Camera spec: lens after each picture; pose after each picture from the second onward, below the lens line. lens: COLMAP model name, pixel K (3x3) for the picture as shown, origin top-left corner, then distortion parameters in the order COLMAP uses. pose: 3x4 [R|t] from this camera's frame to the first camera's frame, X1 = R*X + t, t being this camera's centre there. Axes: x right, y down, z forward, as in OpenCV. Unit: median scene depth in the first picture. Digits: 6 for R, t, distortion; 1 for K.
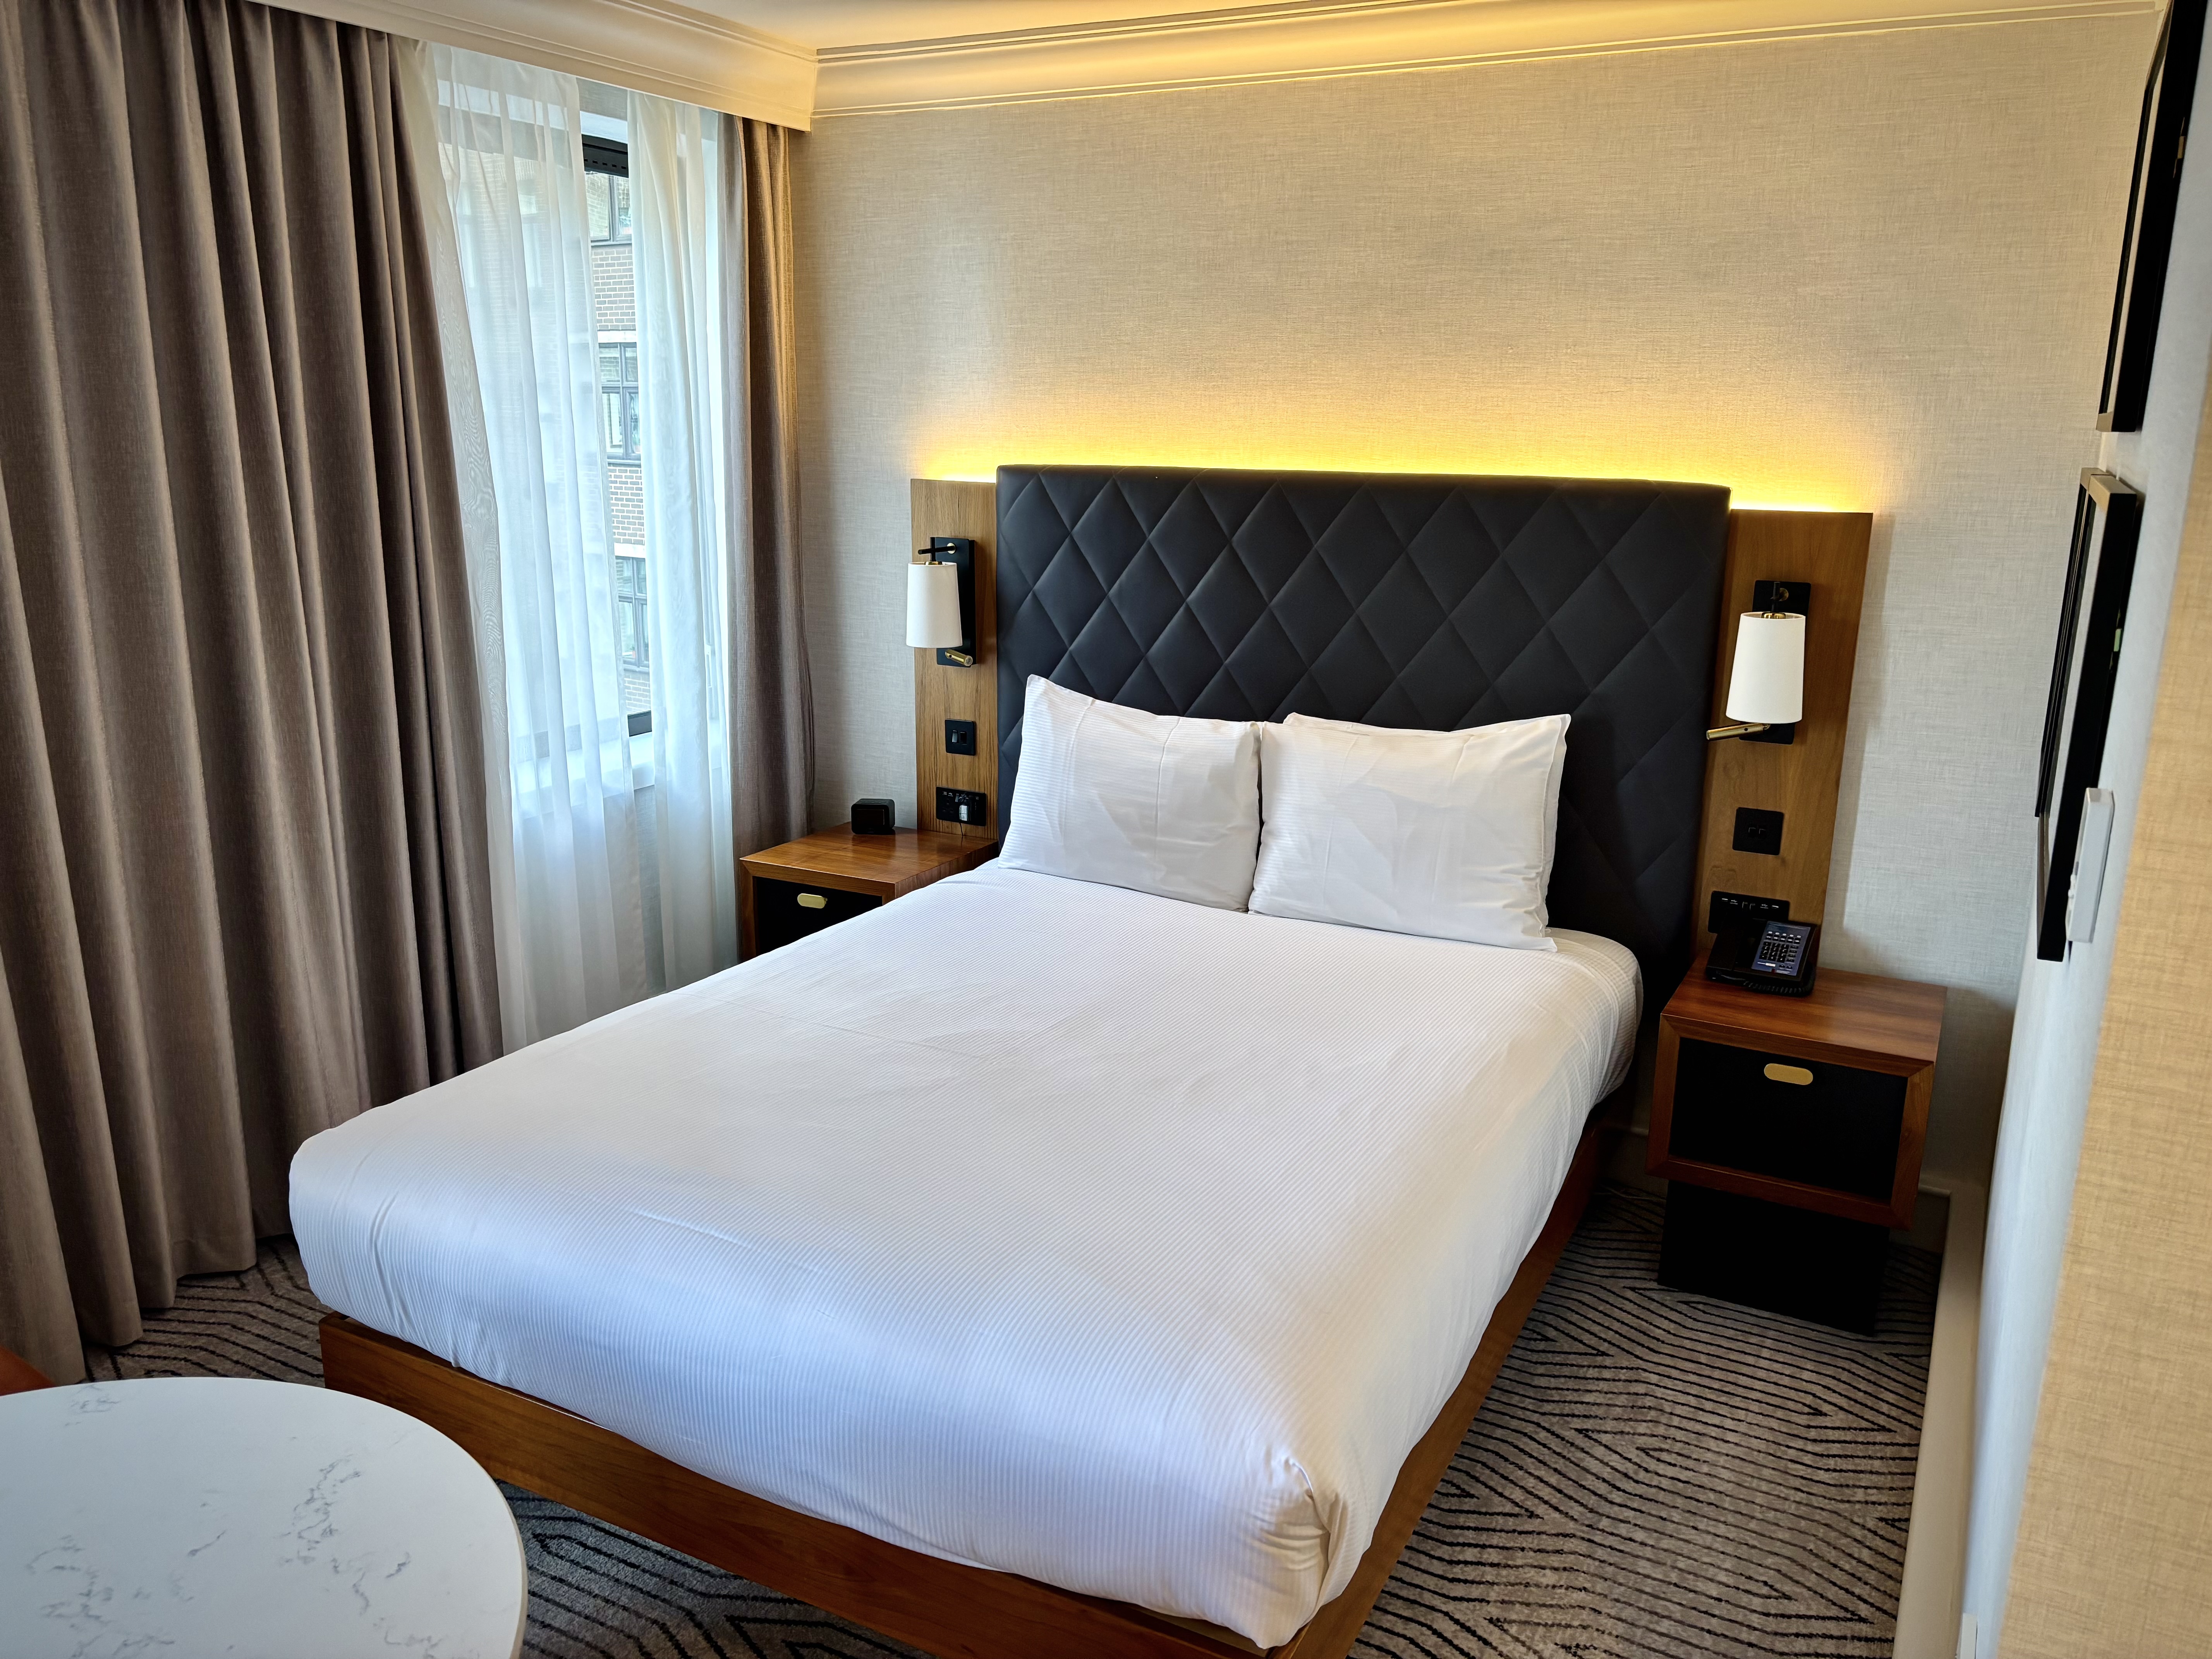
lens RADIAL K [[1680.9, 0, 1109.9], [0, 1680.9, 834.5], [0, 0, 1]] dist [0.016501, -0.001722]
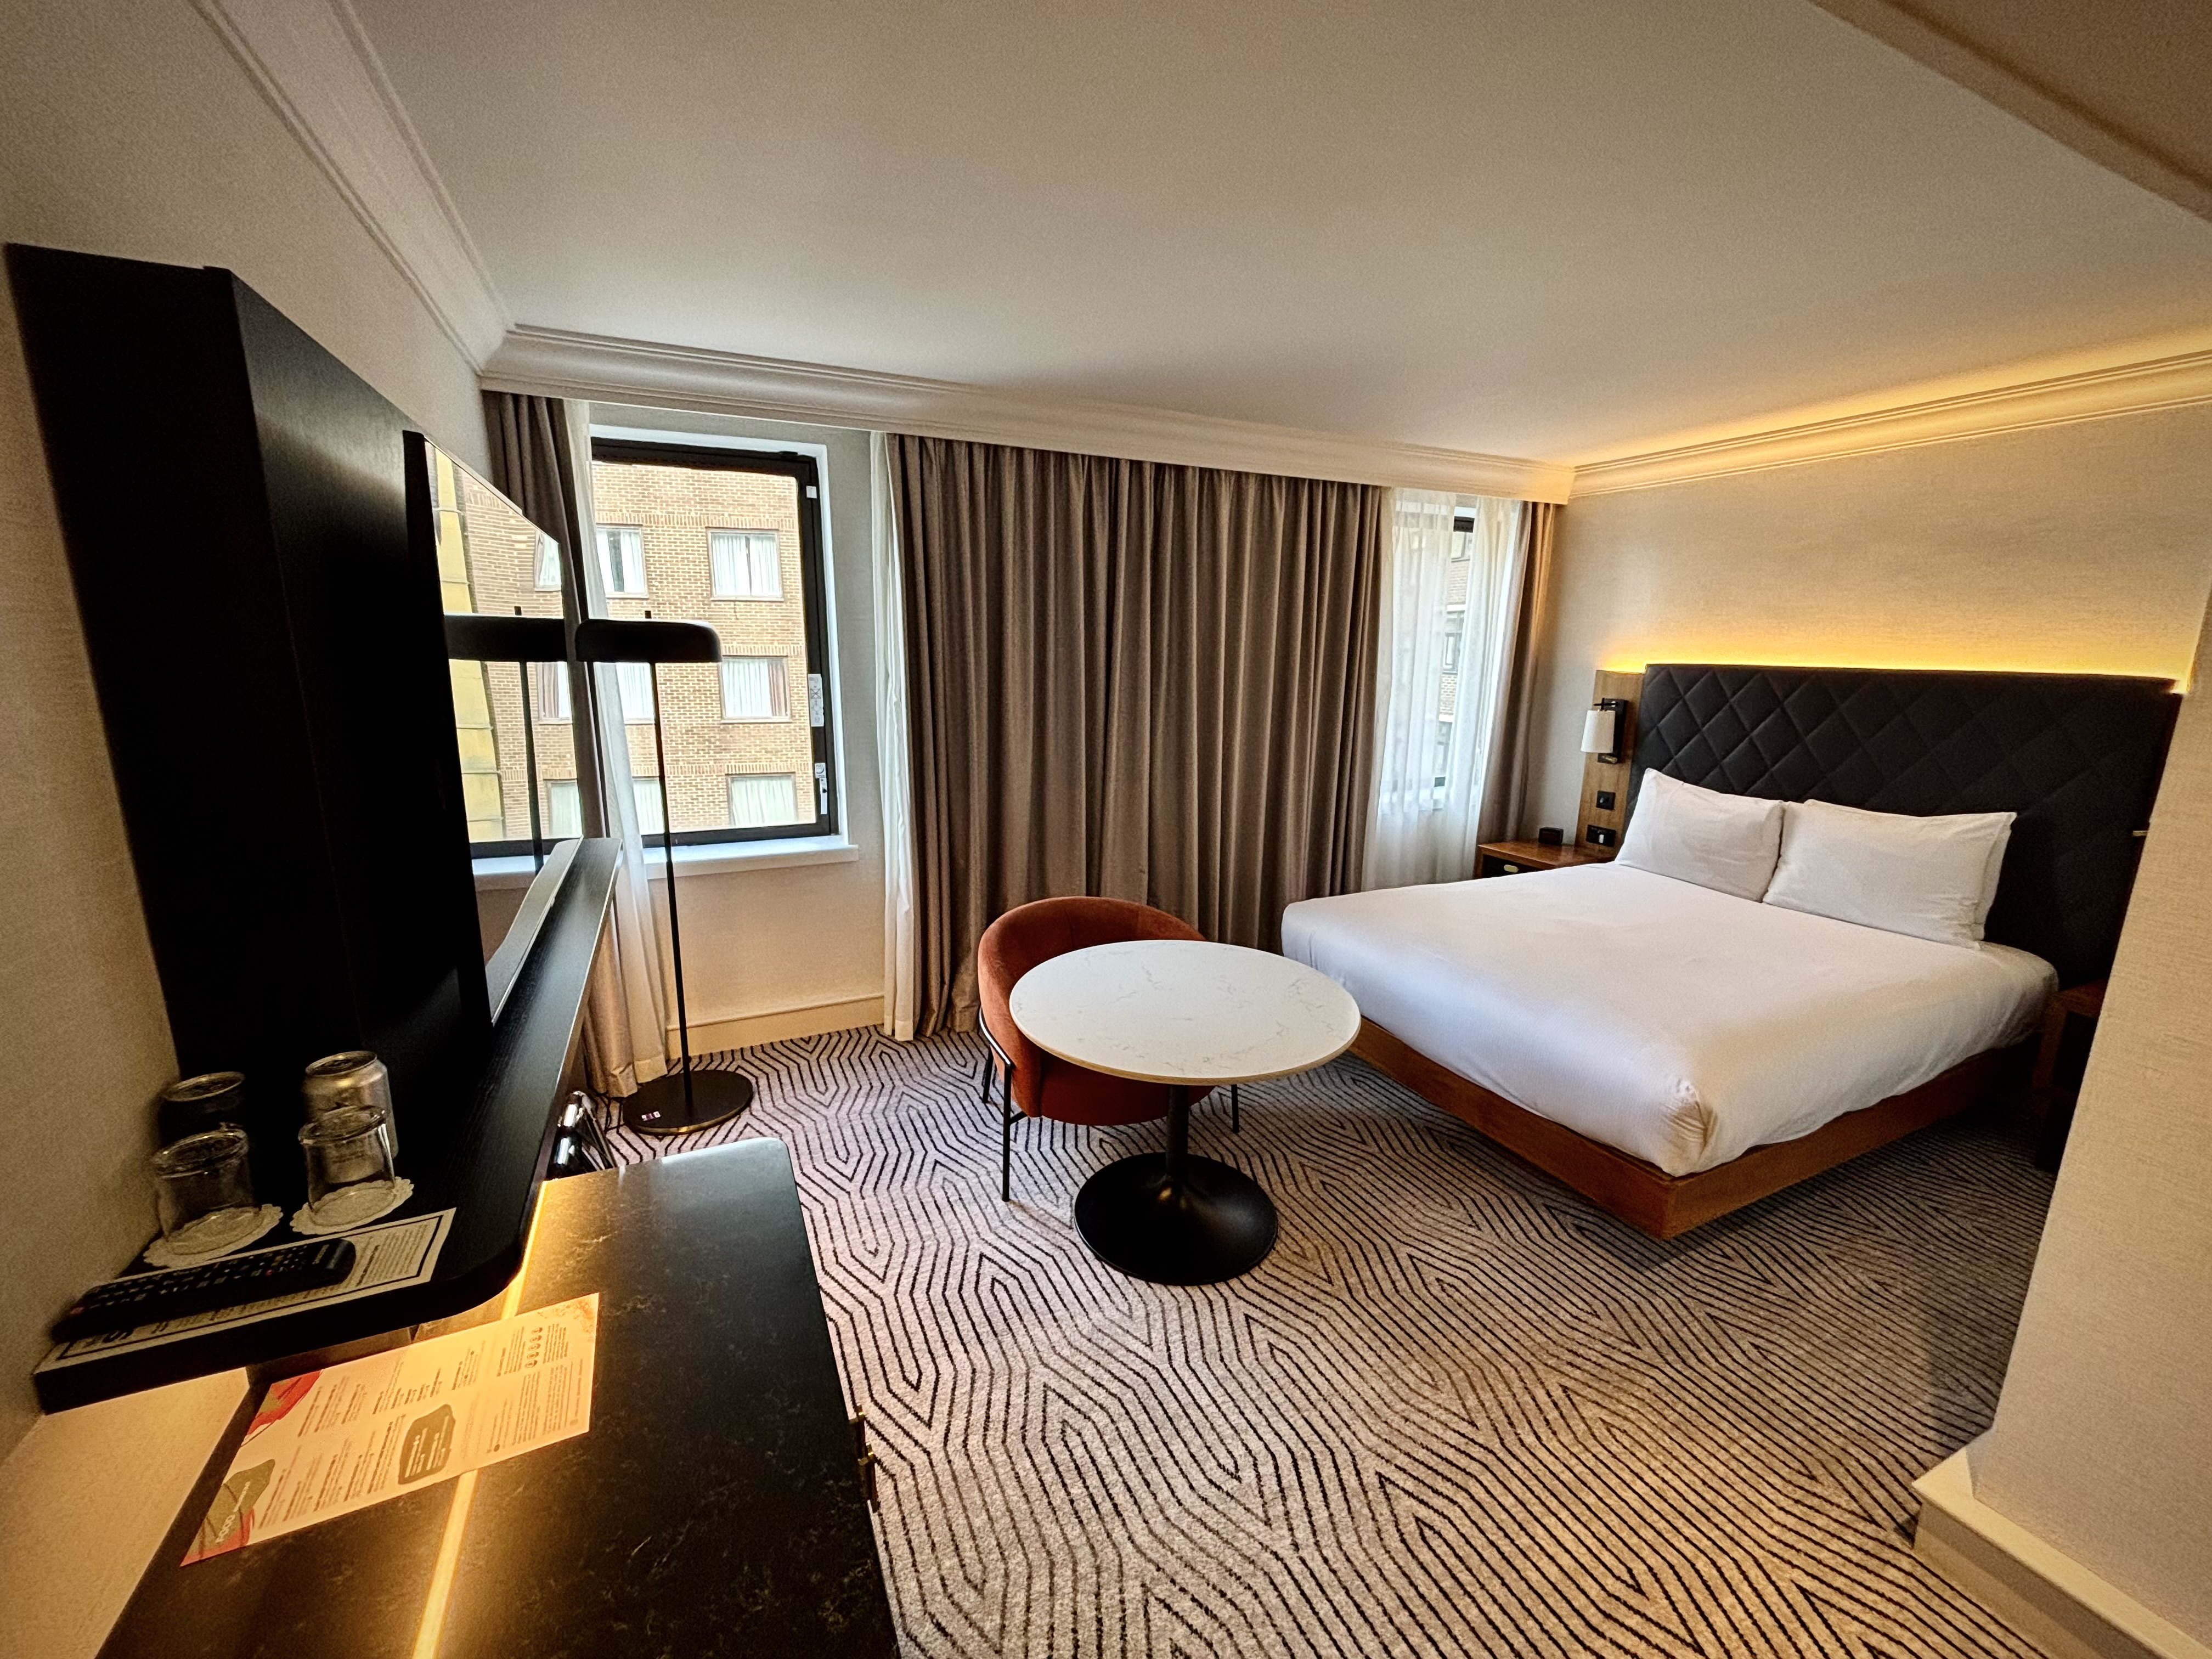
lens RADIAL K [[890.7, 0, 1098.8], [0, 890.7, 833.8], [0, 0, 1]] dist [0.000548, -0.000048]
pose [[0.798606, 0.124982, -0.588735, 0.061088], [-0.148650, 0.988855, 0.008282, 0.065396], [0.583209, 0.080901, 0.808284, -0.203040]]
